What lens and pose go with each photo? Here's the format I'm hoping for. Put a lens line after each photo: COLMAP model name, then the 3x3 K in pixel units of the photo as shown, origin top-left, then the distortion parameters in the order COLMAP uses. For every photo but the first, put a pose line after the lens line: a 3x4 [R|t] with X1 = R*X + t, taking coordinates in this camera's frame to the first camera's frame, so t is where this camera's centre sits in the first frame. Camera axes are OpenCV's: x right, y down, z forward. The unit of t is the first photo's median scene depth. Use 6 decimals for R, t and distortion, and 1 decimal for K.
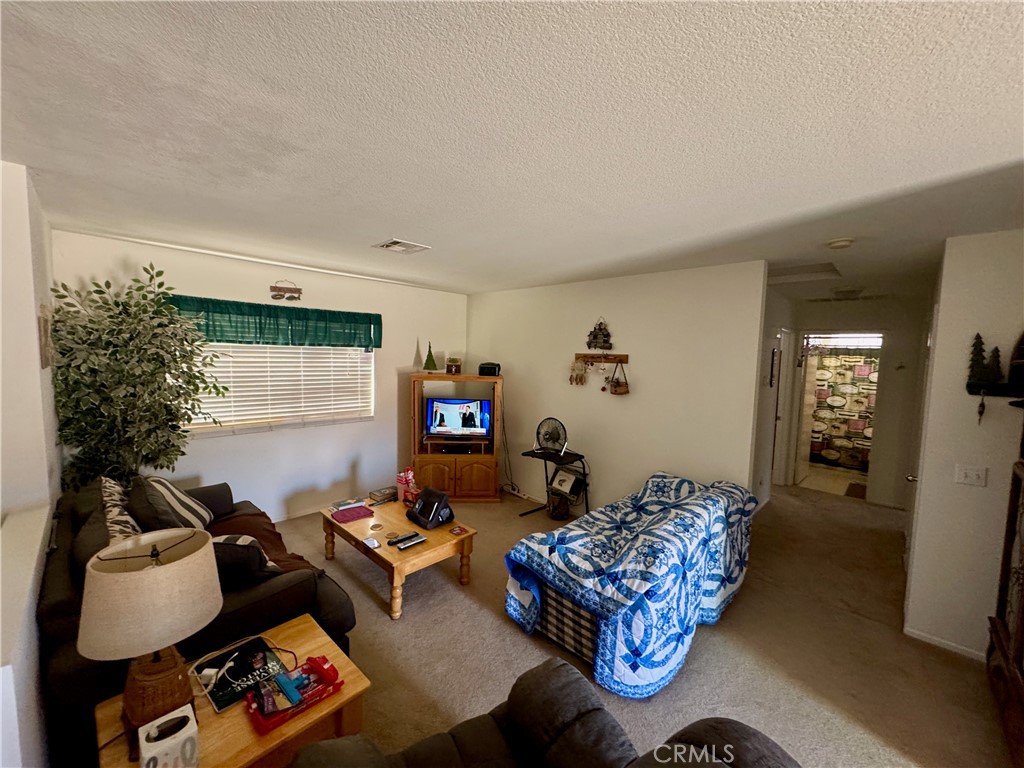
lens RADIAL K [[406.8, 0, 512.6], [0, 406.8, 385.5], [0, 0, 1]] dist [-0.000918, 0.000543]
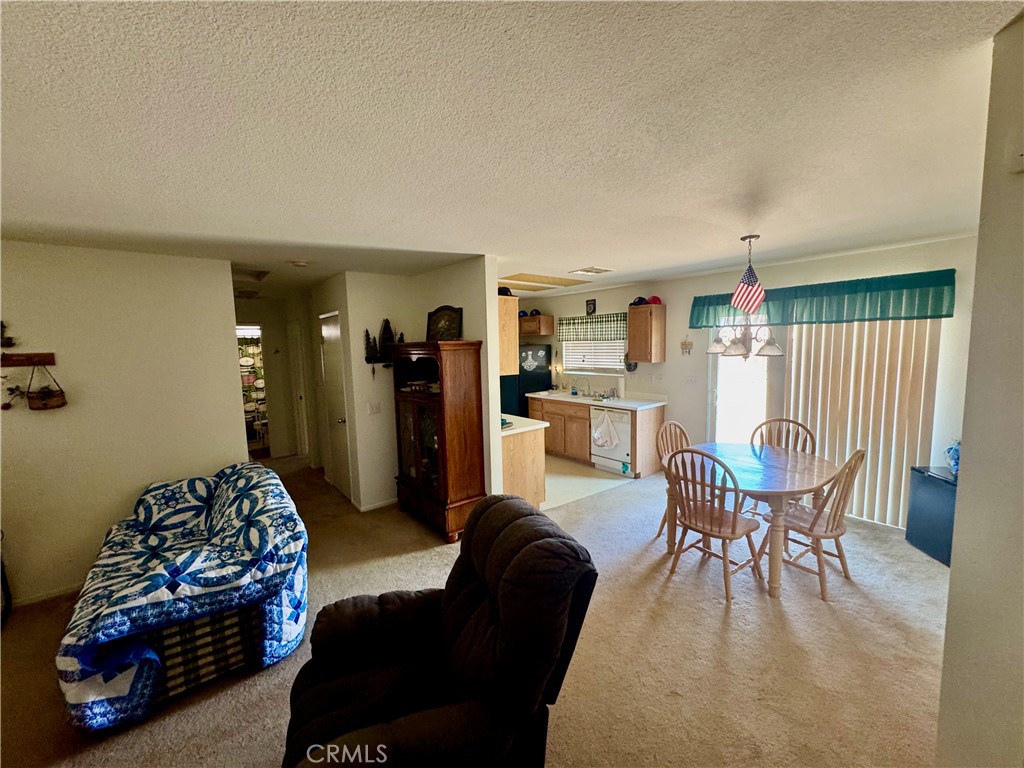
lens RADIAL K [[406.8, 0, 509.2], [0, 406.8, 385.9], [0, 0, 1]] dist [-0.000918, 0.000543]
pose [[0.125434, -0.134289, 0.982971, -0.572016], [0.105941, 0.986945, 0.121313, -0.031924], [-0.986429, 0.088920, 0.138024, 0.159363]]
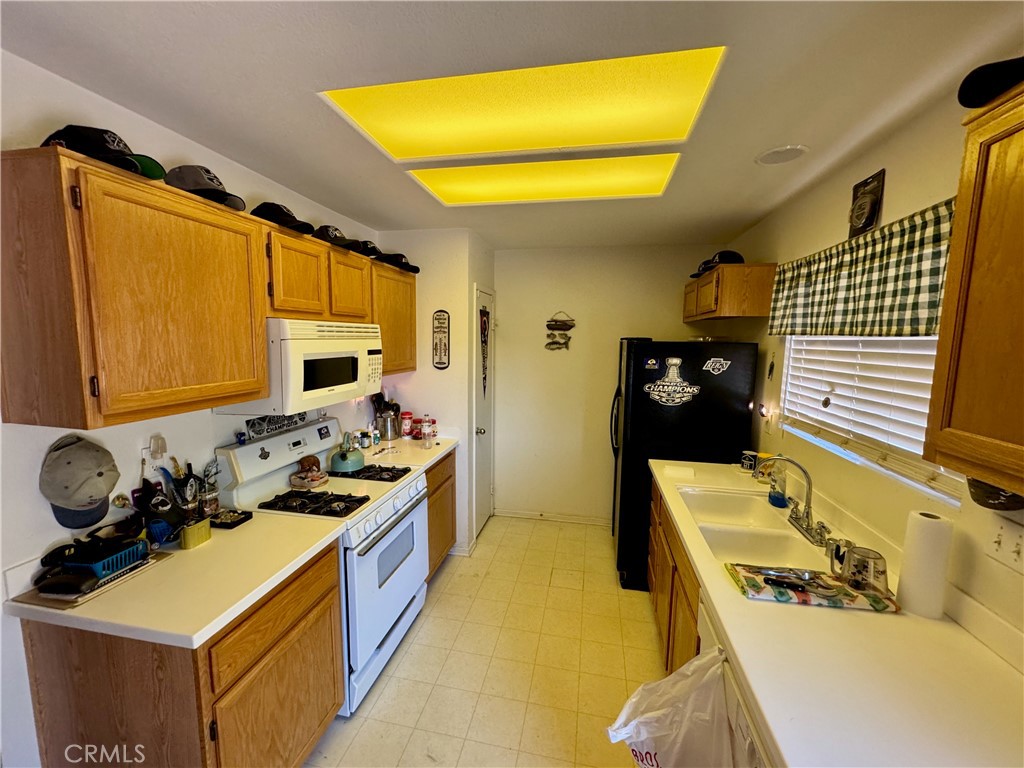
lens RADIAL K [[406.8, 0, 512.6], [0, 406.8, 383.1], [0, 0, 1]] dist [-0.000918, 0.000543]
pose [[0.846044, -0.077914, 0.527389, 1.280325], [0.052953, 0.996652, 0.062294, 0.065706], [-0.530477, -0.024776, 0.847337, -0.324442]]
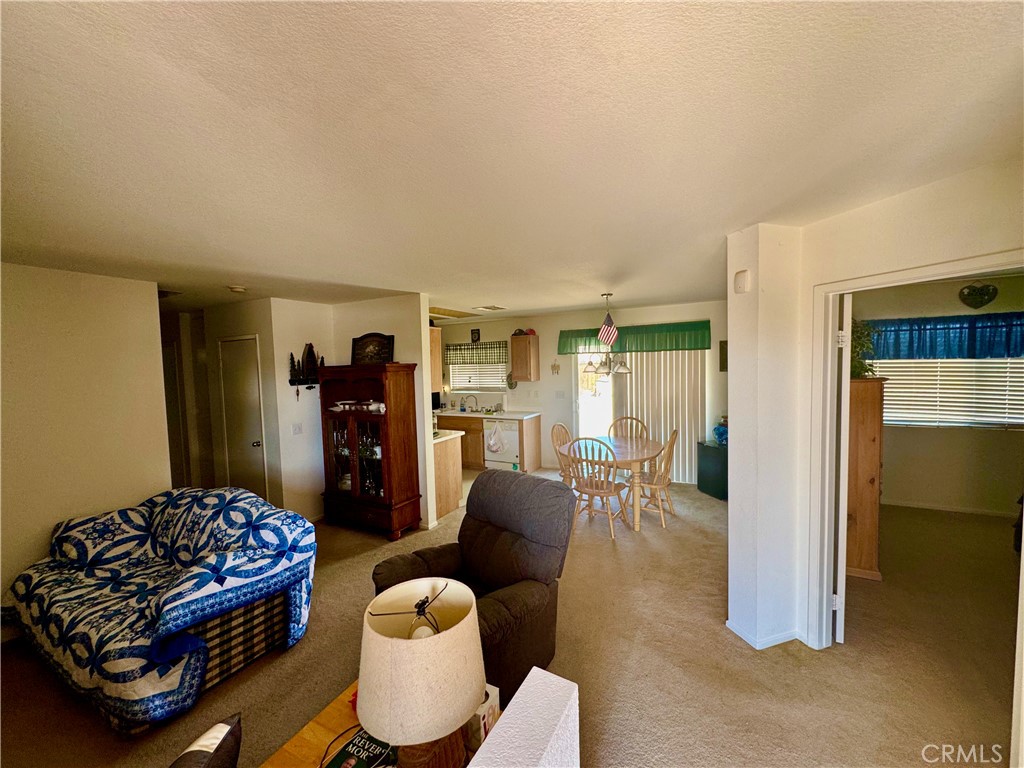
lens RADIAL K [[406.8, 0, 508.6], [0, 406.8, 386.2], [0, 0, 1]] dist [-0.000918, 0.000543]
pose [[-0.254146, -0.075170, 0.964240, -0.928423], [0.096328, 0.990050, 0.102572, -0.072343], [-0.962357, 0.118952, -0.244377, 0.520654]]
